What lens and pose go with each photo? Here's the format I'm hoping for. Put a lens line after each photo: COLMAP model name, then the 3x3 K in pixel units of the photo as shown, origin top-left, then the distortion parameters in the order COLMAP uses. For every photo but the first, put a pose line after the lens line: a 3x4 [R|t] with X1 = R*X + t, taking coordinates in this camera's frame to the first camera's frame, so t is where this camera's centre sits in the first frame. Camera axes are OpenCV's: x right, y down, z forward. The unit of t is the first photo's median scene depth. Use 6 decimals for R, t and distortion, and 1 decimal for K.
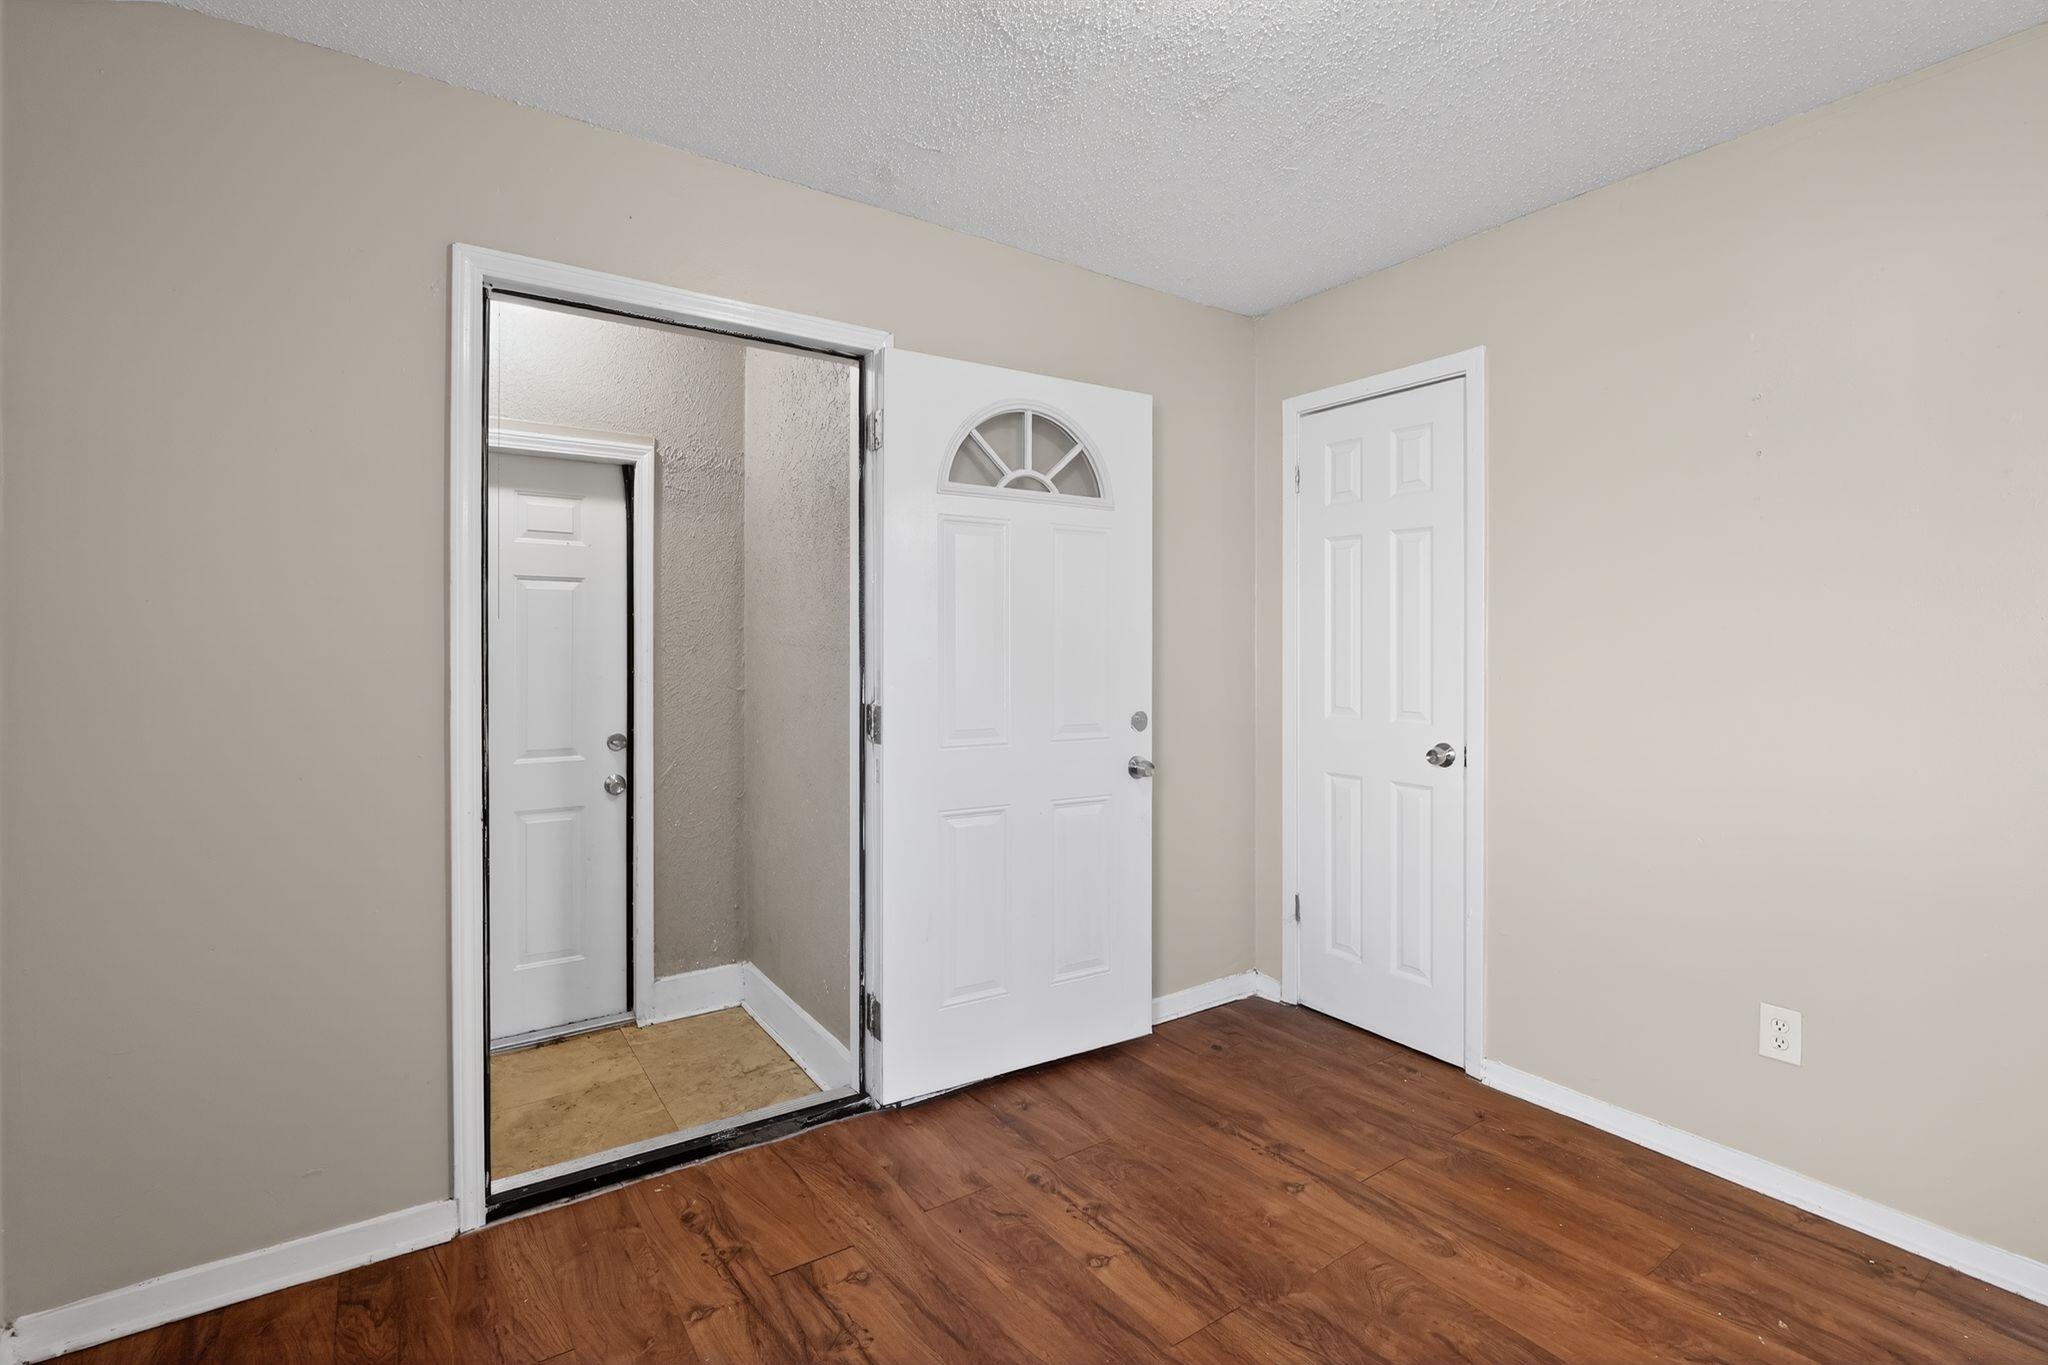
lens RADIAL K [[929.5, 0, 1028.0], [0, 929.5, 639.9], [0, 0, 1]] dist [-0.016671, 0.002087]
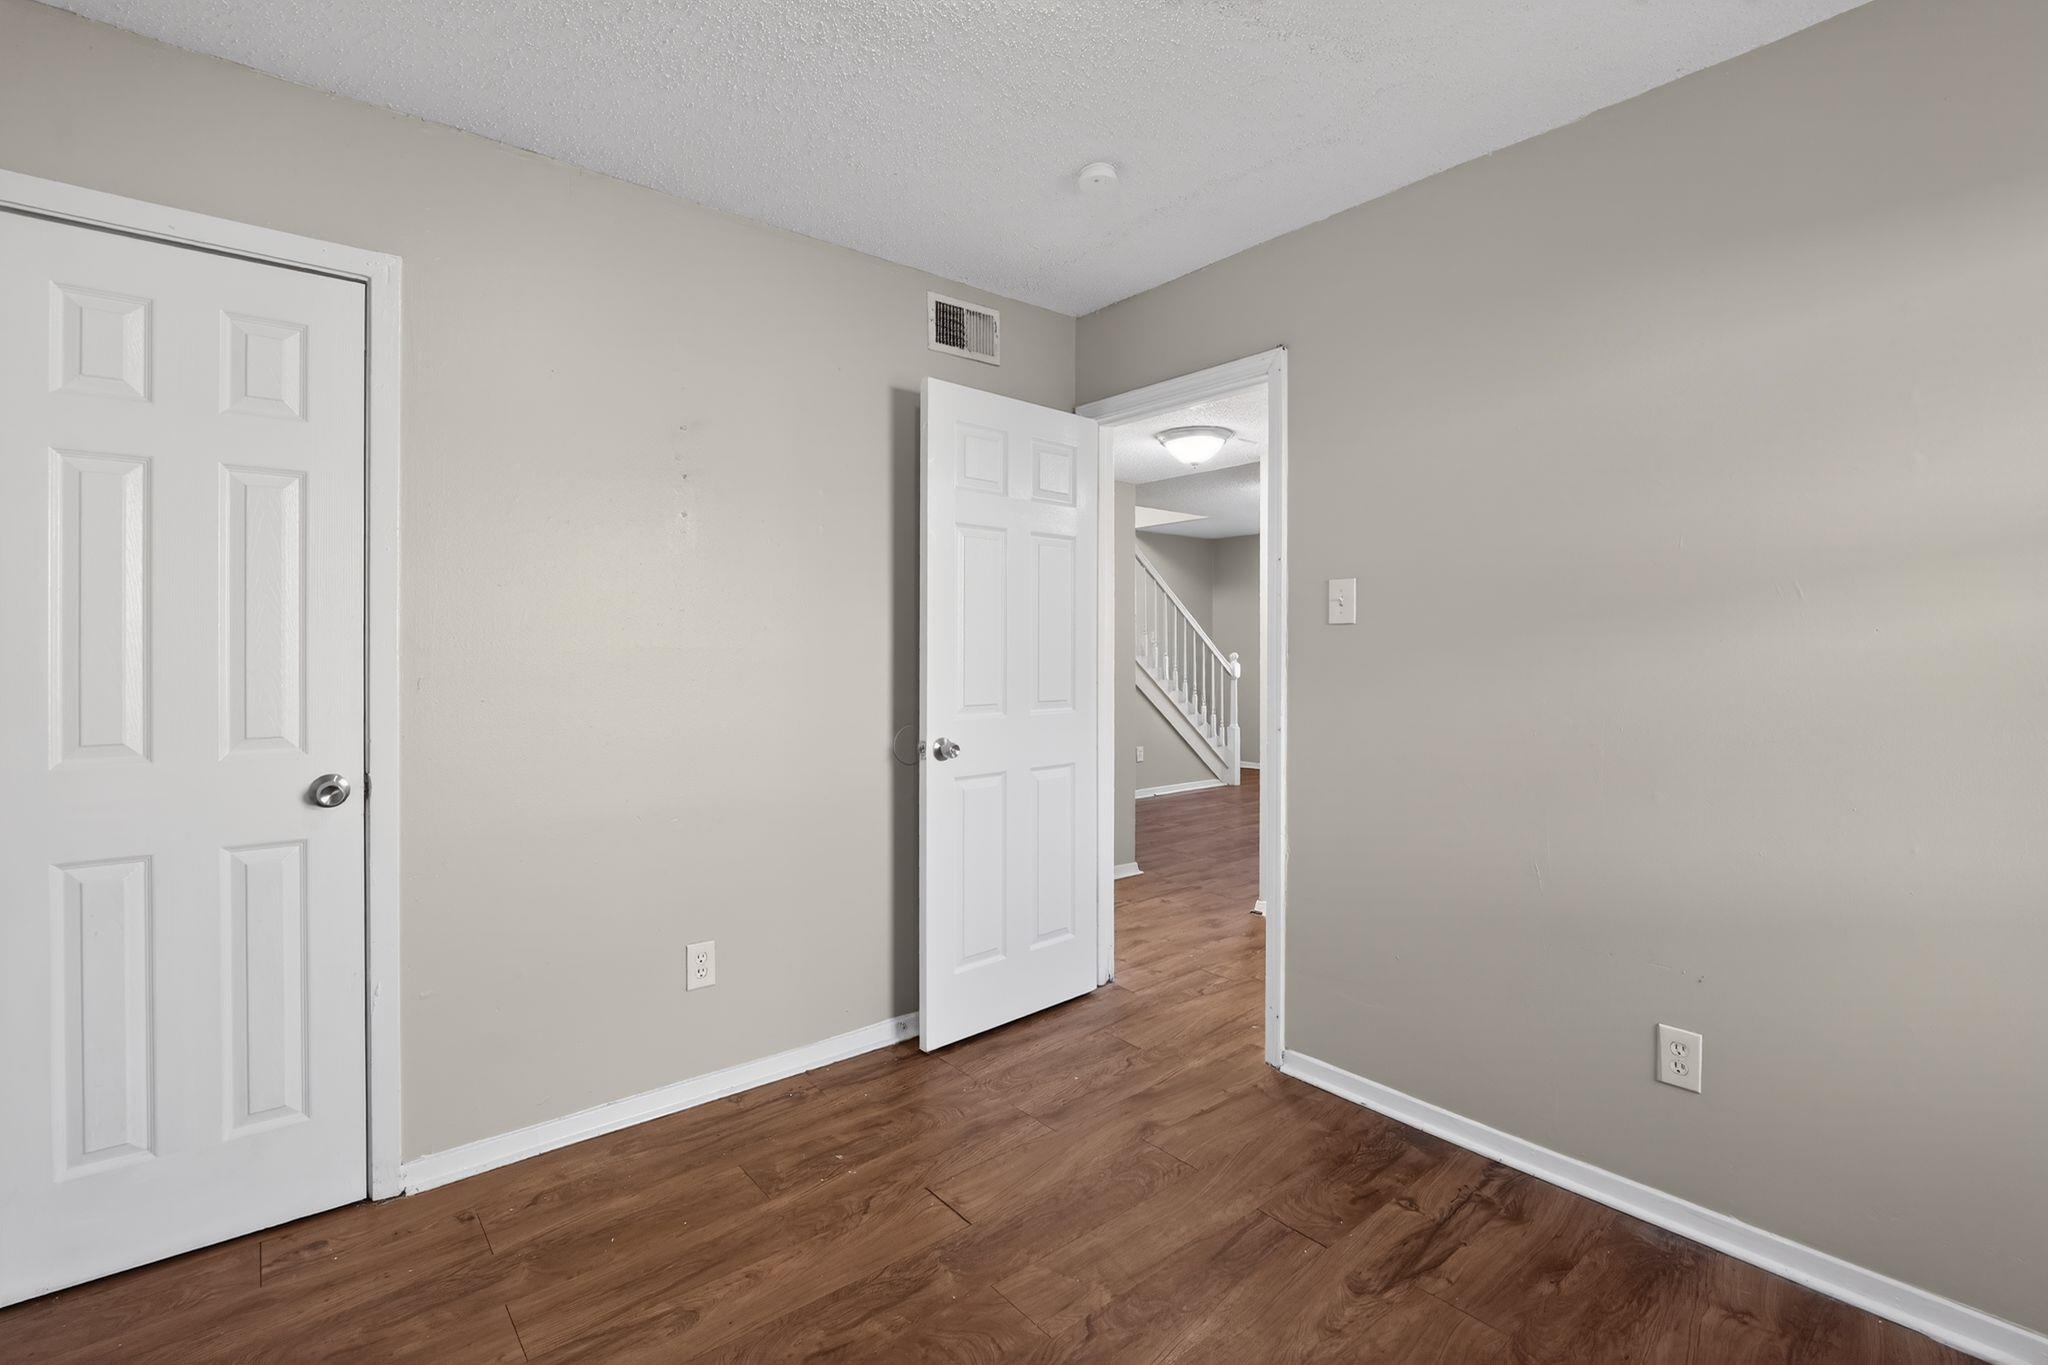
lens RADIAL K [[929.5, 0, 1029.1], [0, 929.5, 644.5], [0, 0, 1]] dist [-0.016671, 0.002087]
pose [[-0.082910, 0.000472, 0.996557, -0.414338], [-0.003575, 0.999993, -0.000772, 0.011090], [-0.996551, -0.003627, -0.082908, 0.670692]]
